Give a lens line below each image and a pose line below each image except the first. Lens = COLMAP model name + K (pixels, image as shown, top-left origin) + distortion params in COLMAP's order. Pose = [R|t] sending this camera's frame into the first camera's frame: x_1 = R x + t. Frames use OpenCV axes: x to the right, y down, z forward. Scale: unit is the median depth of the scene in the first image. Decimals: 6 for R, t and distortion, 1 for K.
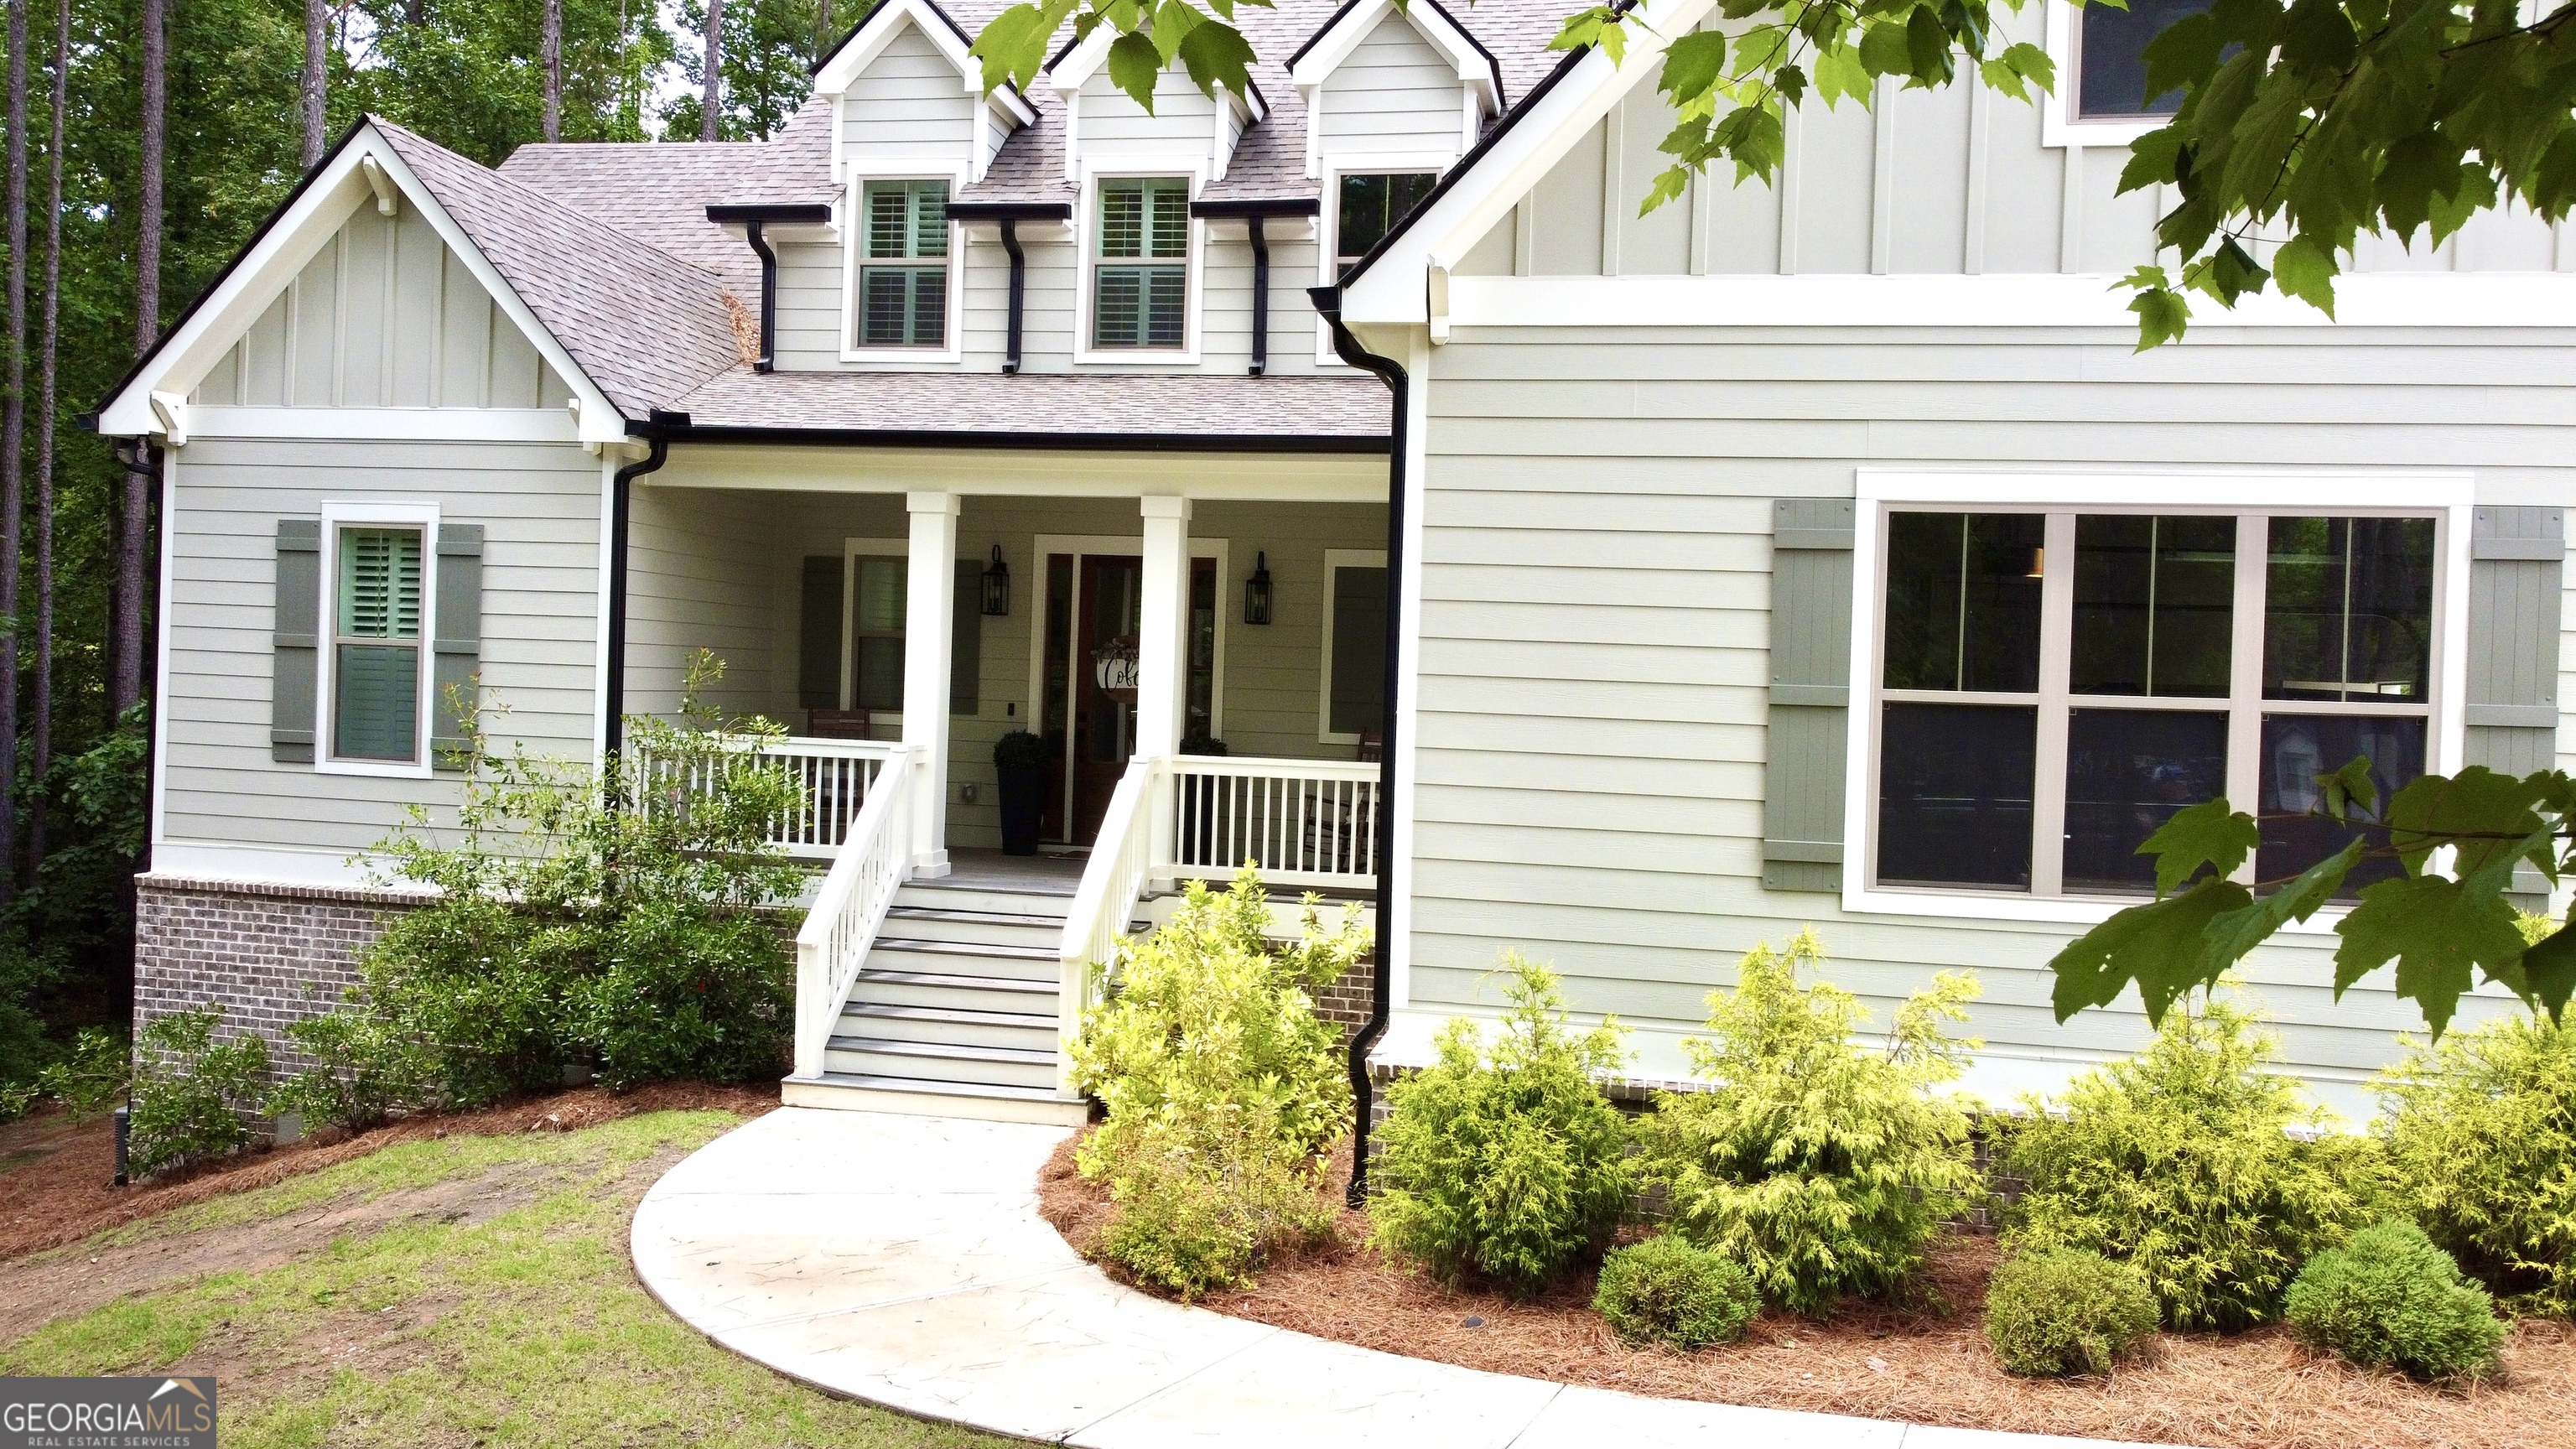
lens RADIAL K [[1949.0, 0, 1271.2], [0, 1949.0, 719.1], [0, 0, 1]] dist [-0.001592, -0.003334]
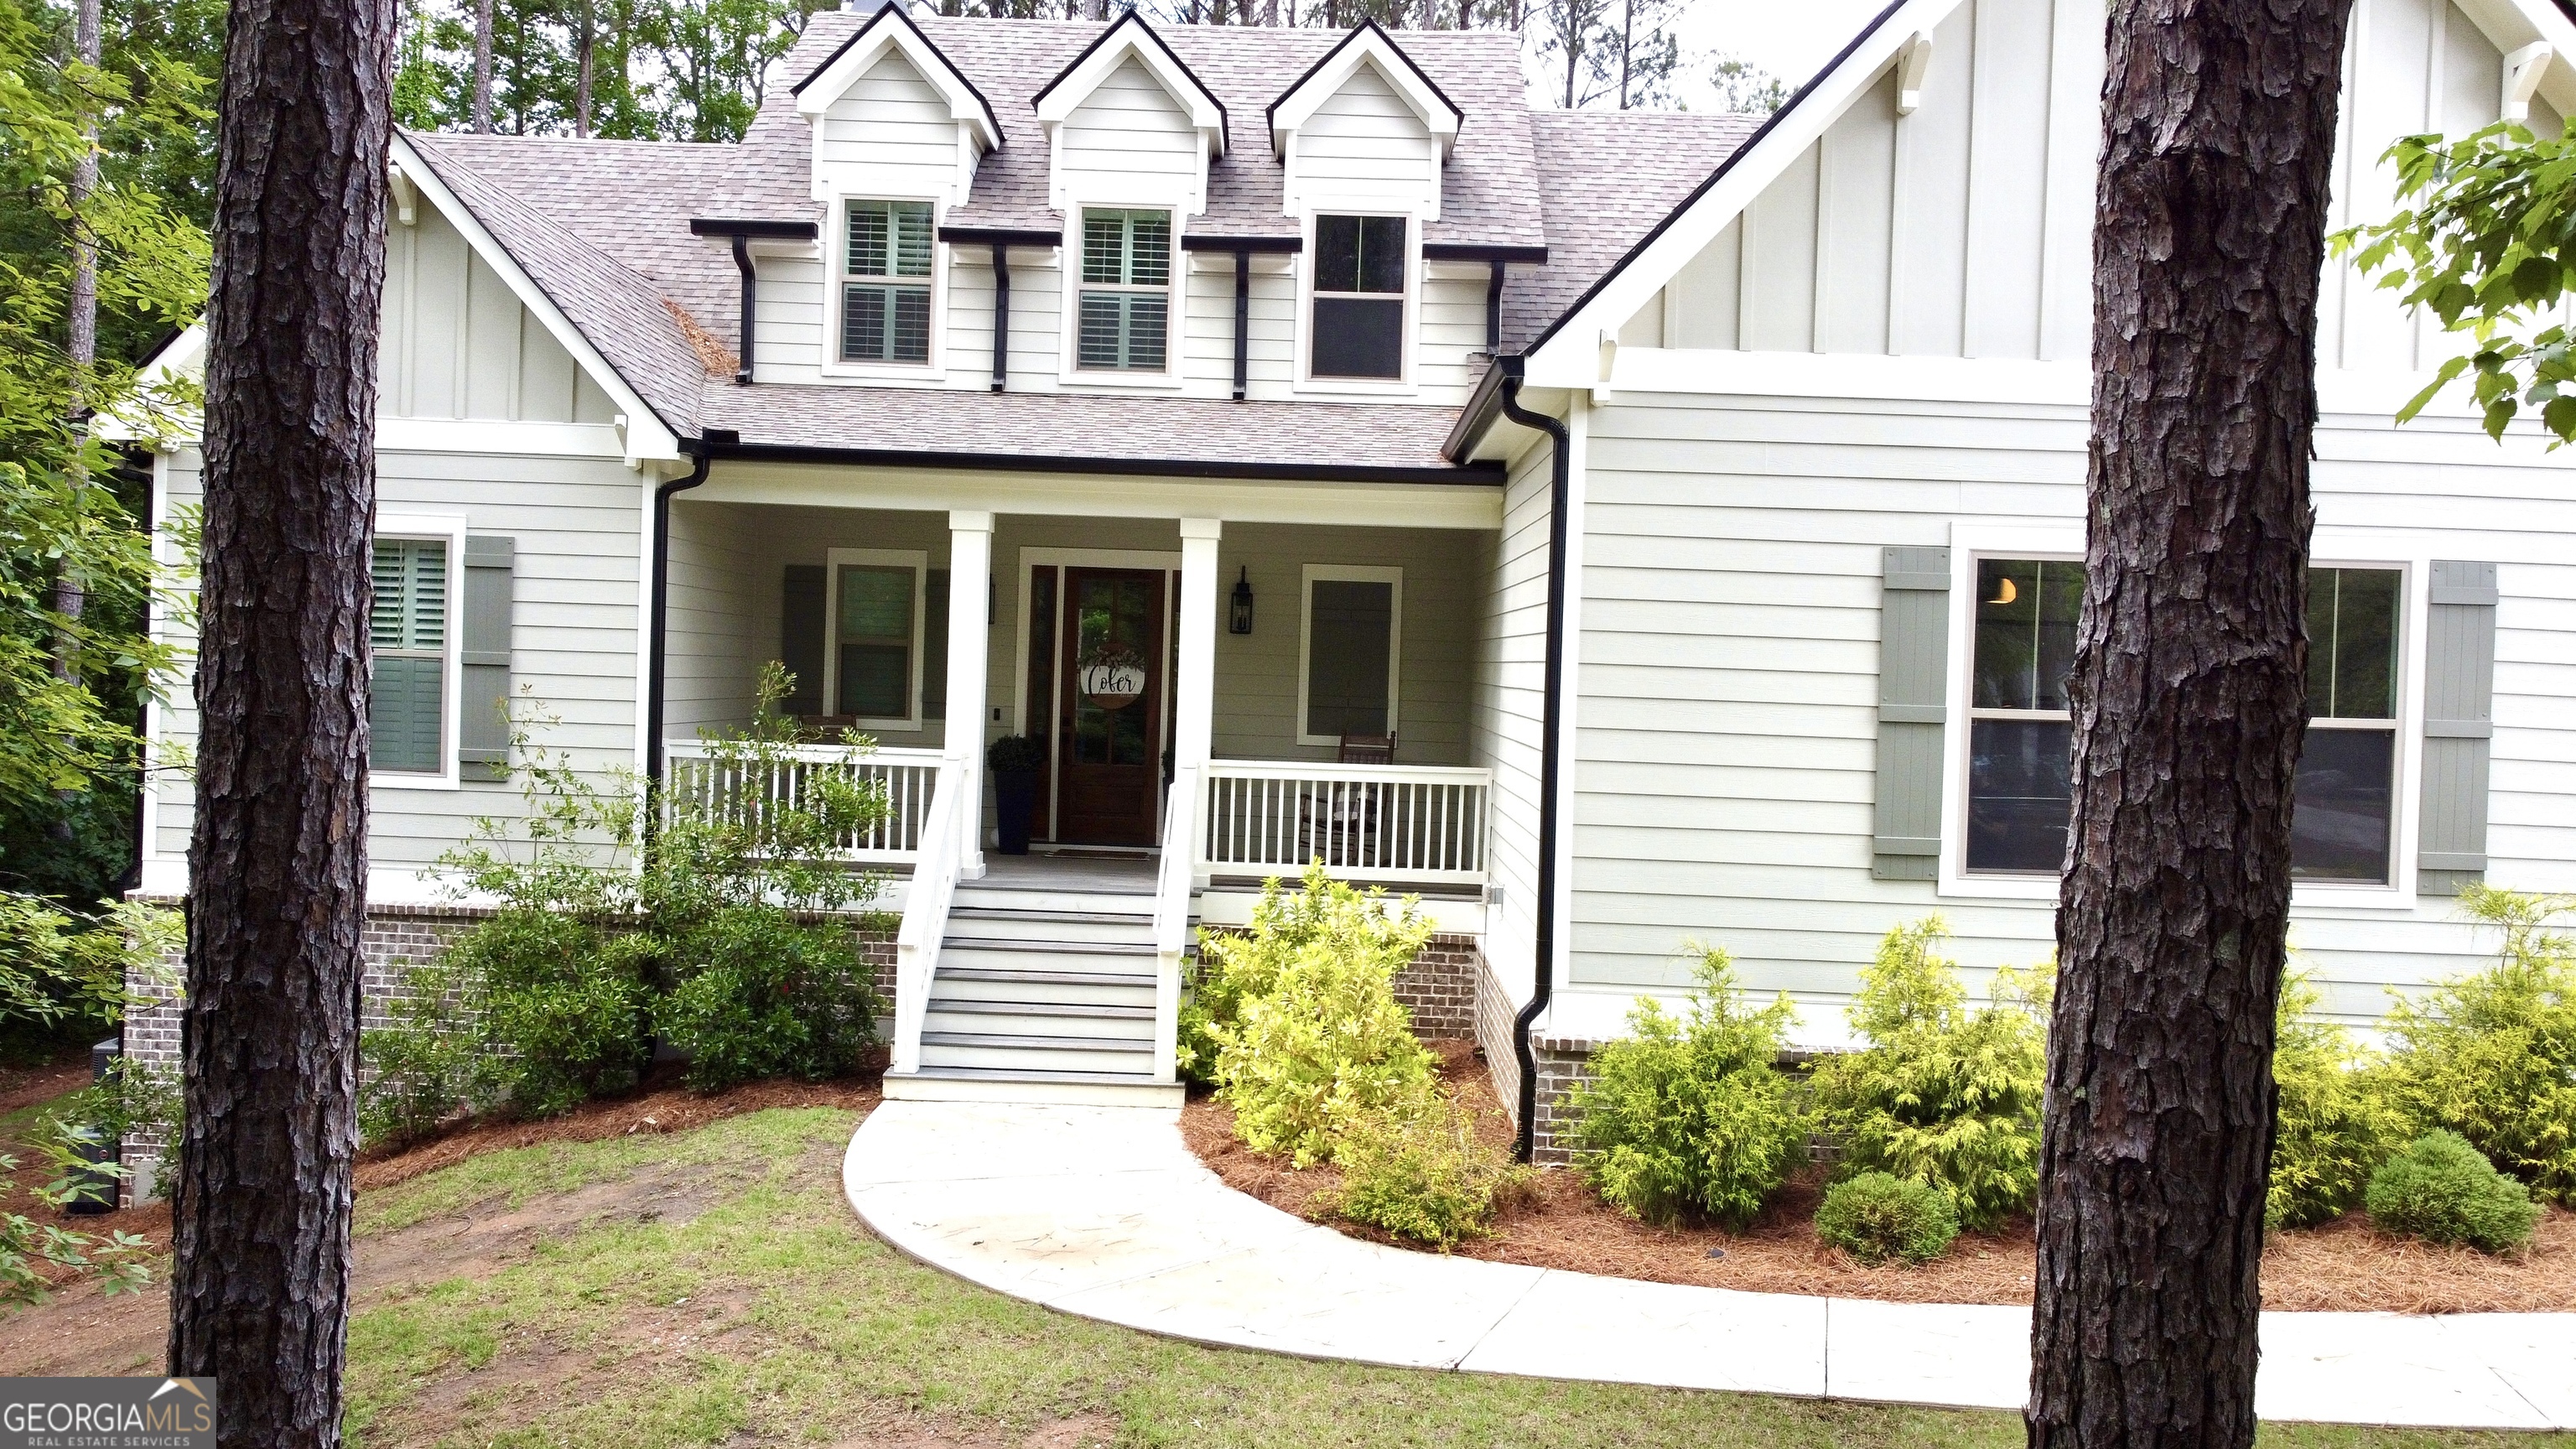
lens RADIAL K [[1949.0, 0, 1271.2], [0, 1949.0, 719.1], [0, 0, 1]] dist [-0.001592, -0.003334]
pose [[0.984926, -0.006020, 0.172870, -0.217744], [0.004427, 0.999944, 0.009600, -0.015324], [-0.172918, -0.008690, 0.984898, -0.065813]]
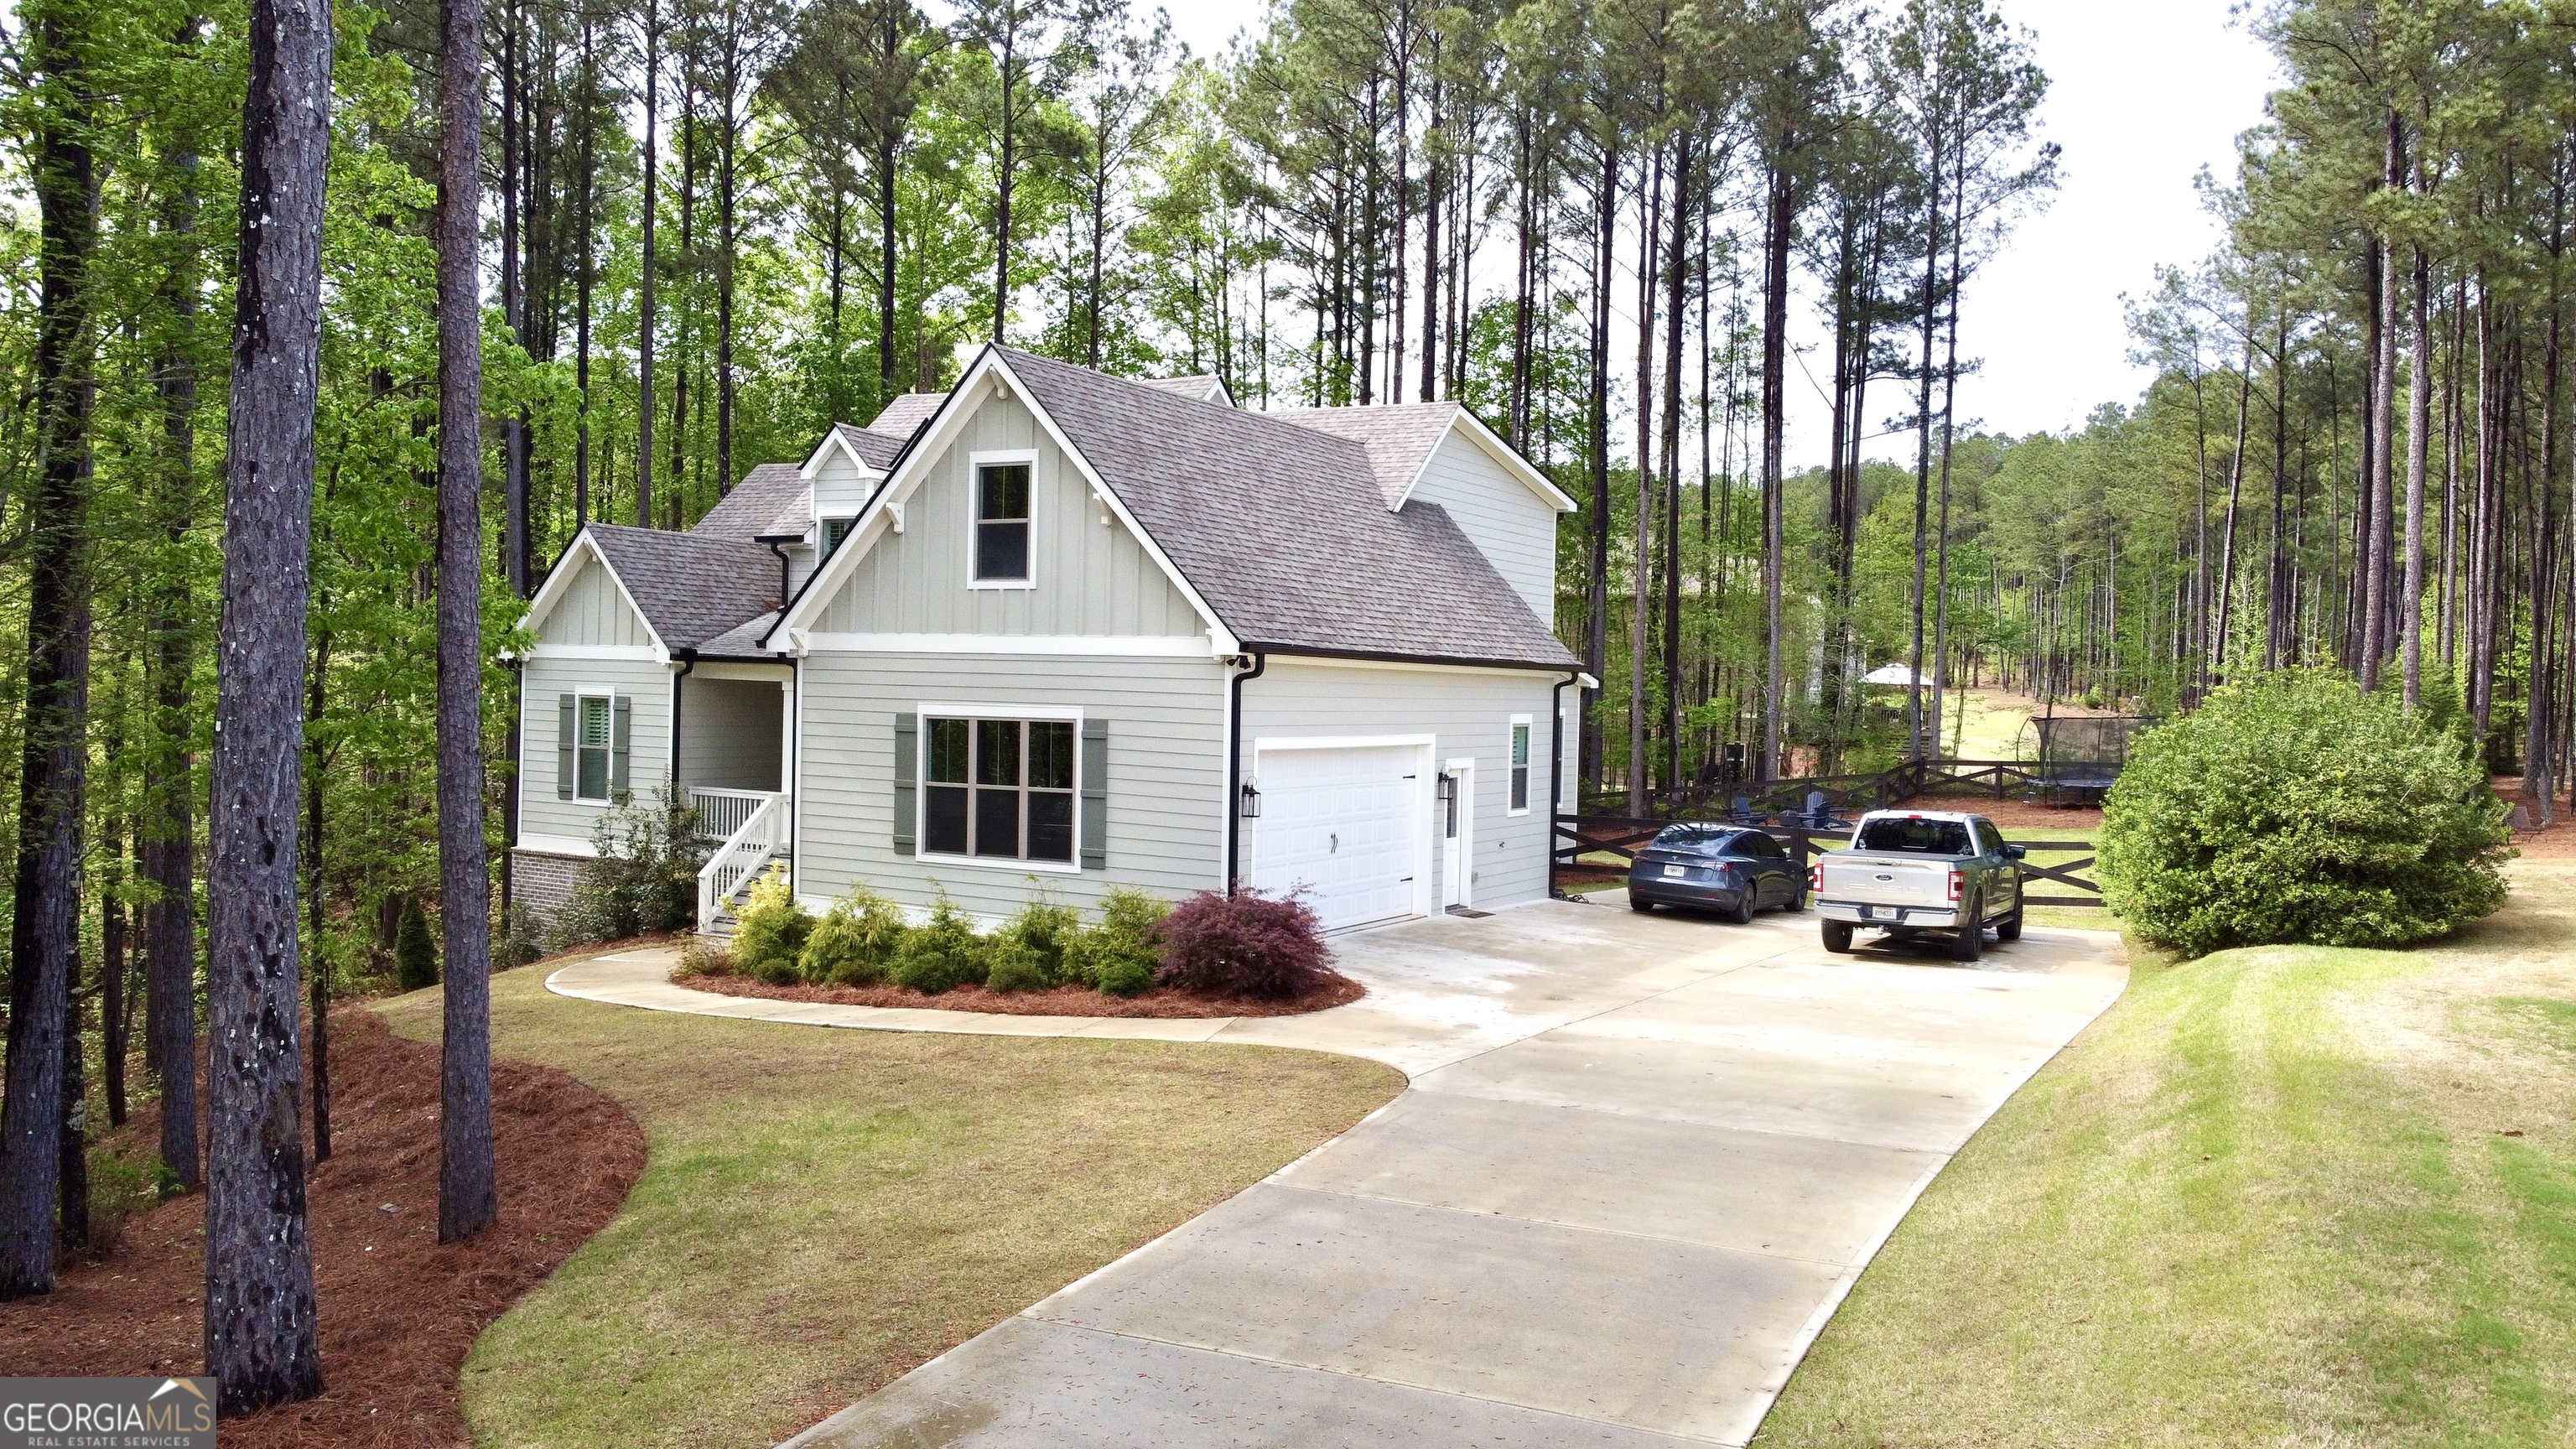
lens RADIAL K [[1949.0, 0, 1271.2], [0, 1949.0, 719.1], [0, 0, 1]] dist [-0.001592, -0.003334]
pose [[0.946396, -0.004555, -0.322977, 1.182158], [0.000285, 0.999912, -0.013265, -0.047802], [0.323009, 0.012462, 0.946314, -1.042689]]
